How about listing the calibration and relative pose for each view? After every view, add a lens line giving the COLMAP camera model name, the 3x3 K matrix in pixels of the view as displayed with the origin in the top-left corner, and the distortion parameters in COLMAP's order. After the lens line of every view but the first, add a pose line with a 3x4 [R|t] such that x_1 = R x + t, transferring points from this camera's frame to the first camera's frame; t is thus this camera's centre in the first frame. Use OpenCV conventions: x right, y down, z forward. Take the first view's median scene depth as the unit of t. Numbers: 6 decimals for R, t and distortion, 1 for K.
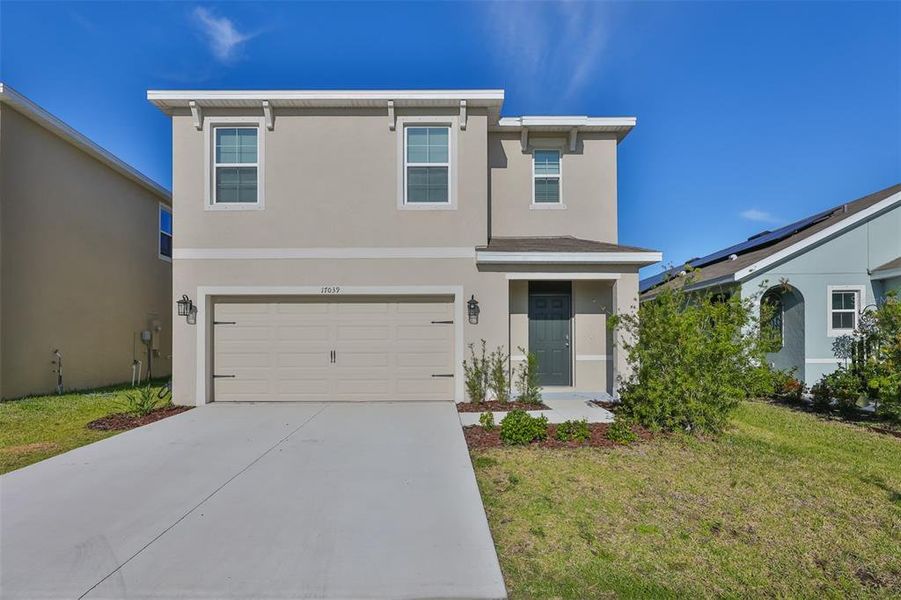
lens RADIAL K [[440.2, 0, 444.3], [0, 440.2, 342.3], [0, 0, 1]] dist [-0.003196, 0.000227]
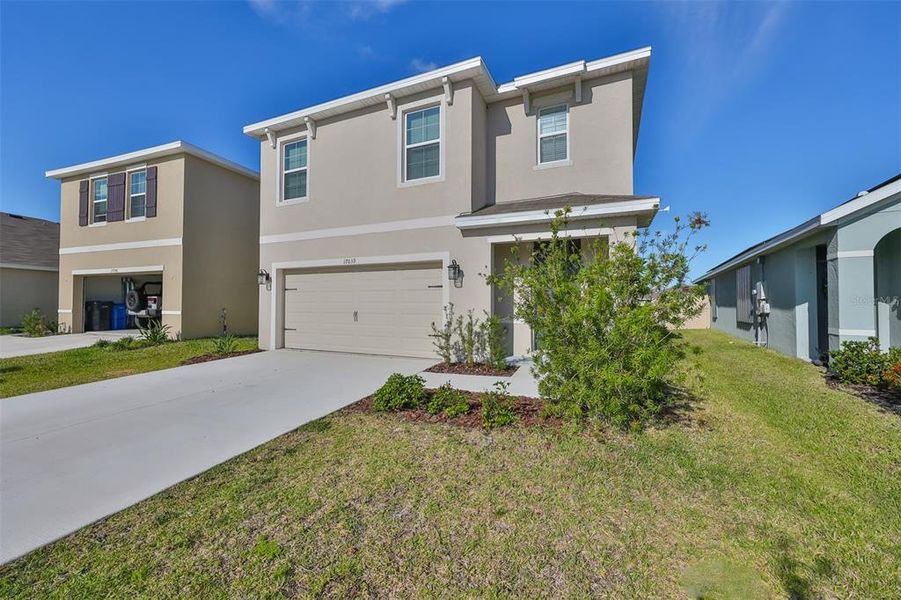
lens RADIAL K [[354.0, 0, 450.5], [0, 354.0, 300.0], [0, 0, 1]] dist [0.000900, 0.000083]
pose [[0.911507, 0.000742, -0.411283, 0.391650], [-0.005133, 0.999941, -0.009570, -0.003892], [0.411251, 0.010834, 0.911458, 0.223829]]
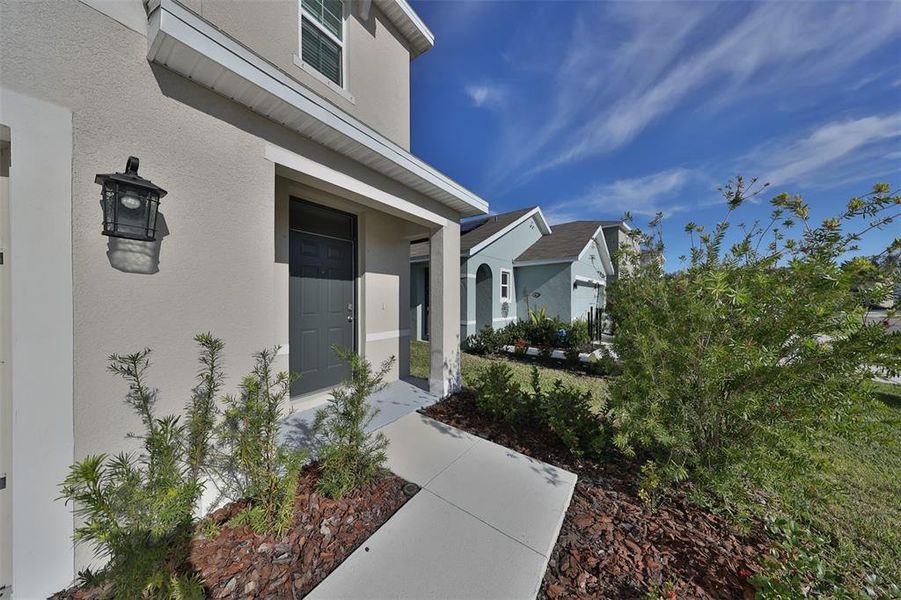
lens RADIAL K [[275.5, 0, 450.5], [0, 275.5, 300.0], [0, 0, 1]] dist [0.000606, 0.000020]
pose [[0.571117, 0.003094, 0.820863, 0.037277], [-0.005412, 0.999985, -0.000004, -0.025110], [-0.820851, -0.004440, 0.571126, 0.731903]]
